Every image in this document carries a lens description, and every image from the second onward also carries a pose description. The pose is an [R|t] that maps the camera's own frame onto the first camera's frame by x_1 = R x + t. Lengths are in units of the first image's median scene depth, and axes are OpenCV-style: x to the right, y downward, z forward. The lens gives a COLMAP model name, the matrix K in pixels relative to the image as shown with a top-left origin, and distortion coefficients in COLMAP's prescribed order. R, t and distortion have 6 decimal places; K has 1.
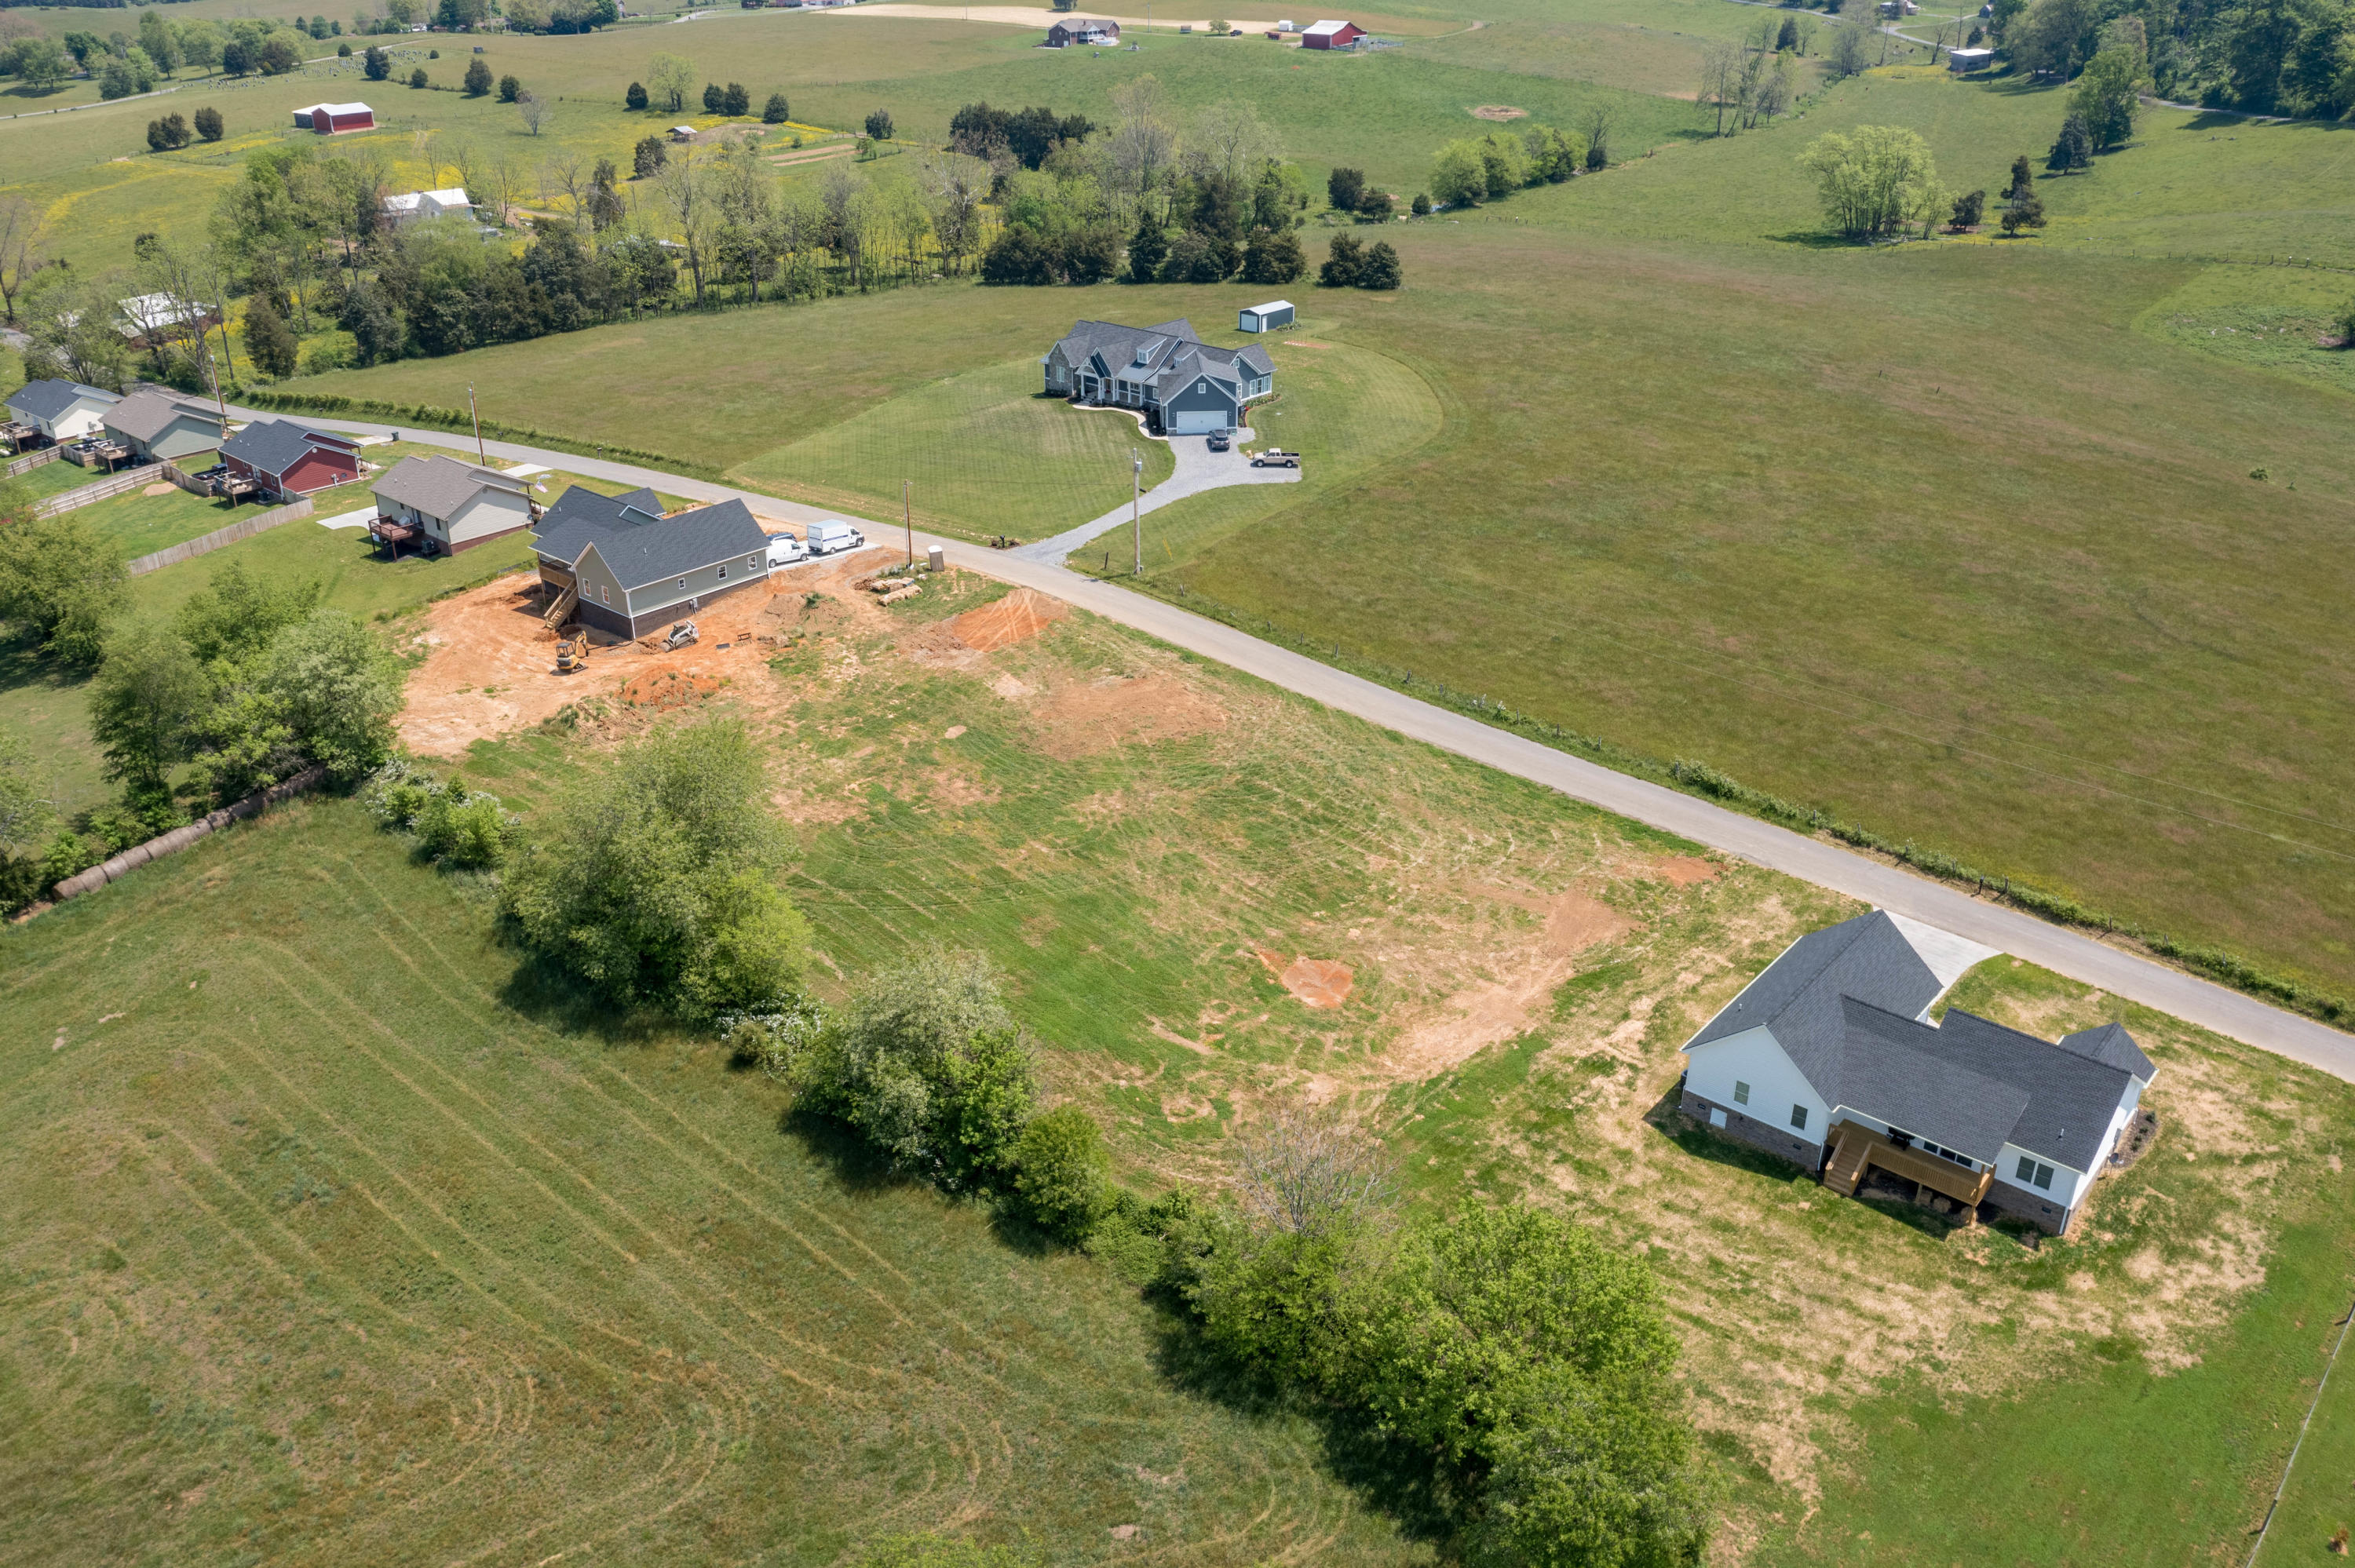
lens RADIAL K [[1844.3, 0, 1165.7], [0, 1844.3, 779.3], [0, 0, 1]] dist [-0.035743, 0.000621]
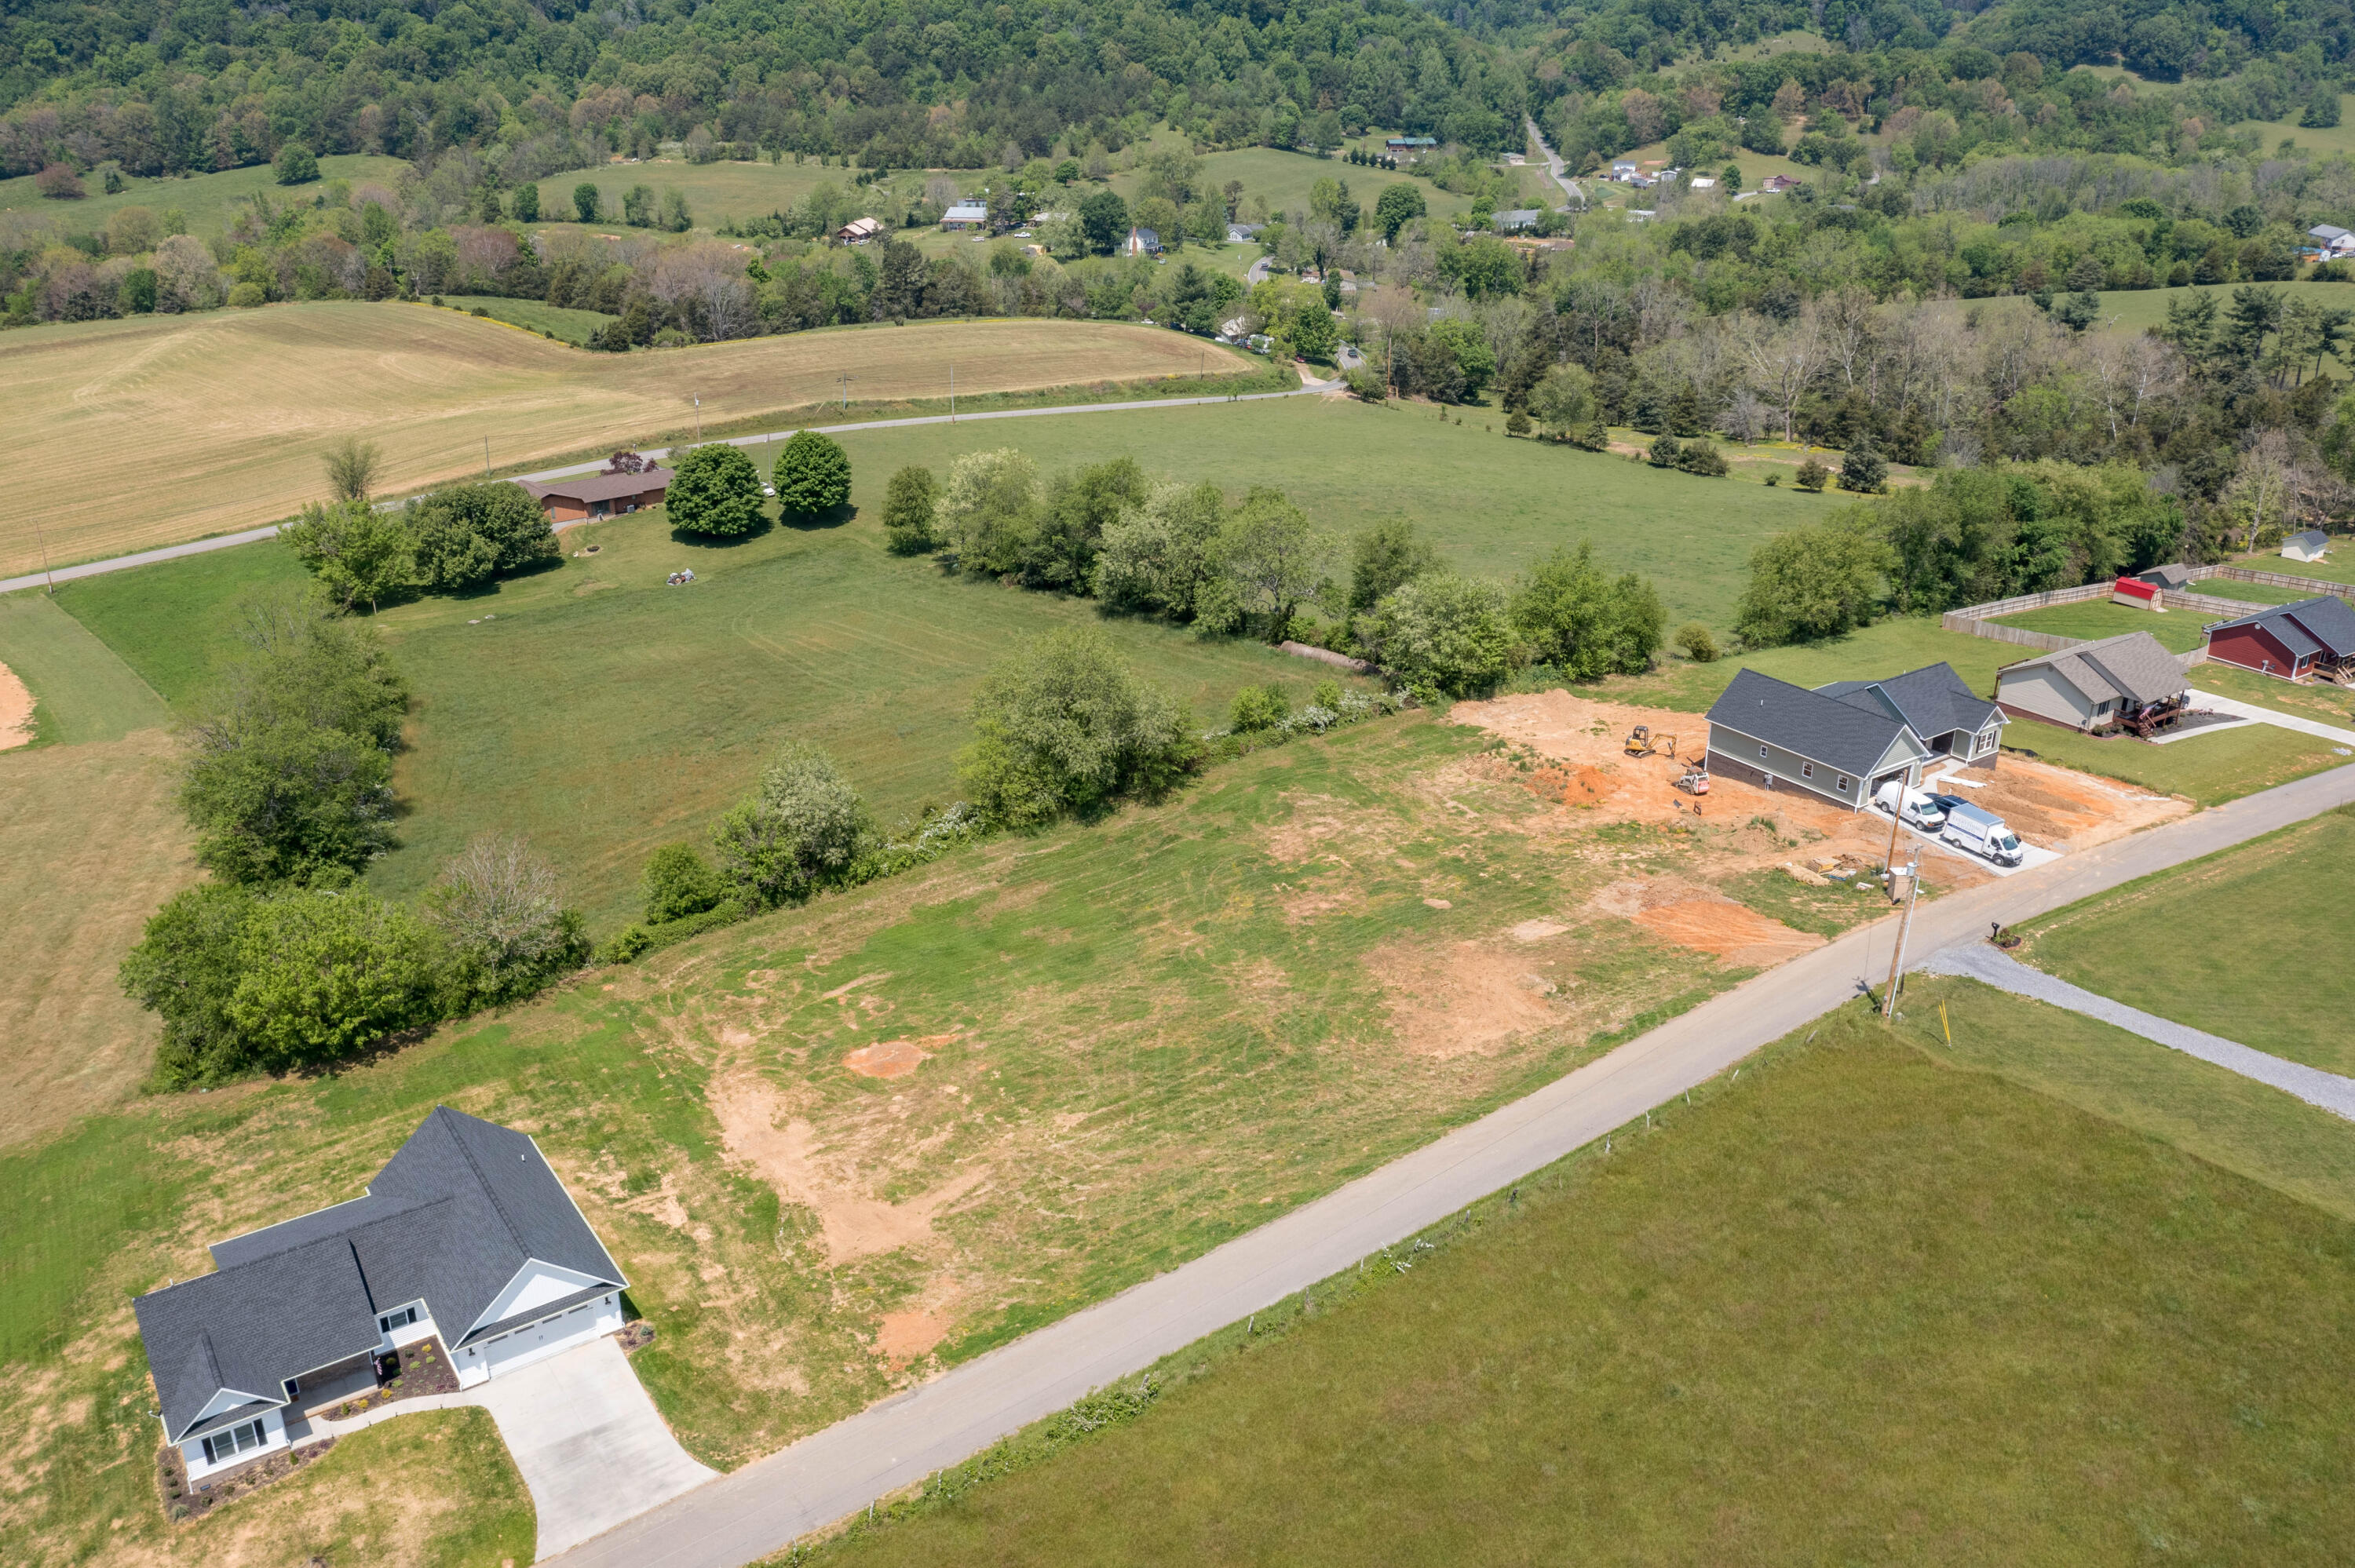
lens RADIAL K [[1844.3, 0, 1156.5], [0, 1844.3, 771.6], [0, 0, 1]] dist [-0.035743, 0.000621]
pose [[-0.245044, 0.377000, -0.893210, 0.802978], [-0.425684, 0.785906, 0.448492, -0.480791], [0.871061, 0.490125, -0.032099, 0.968891]]
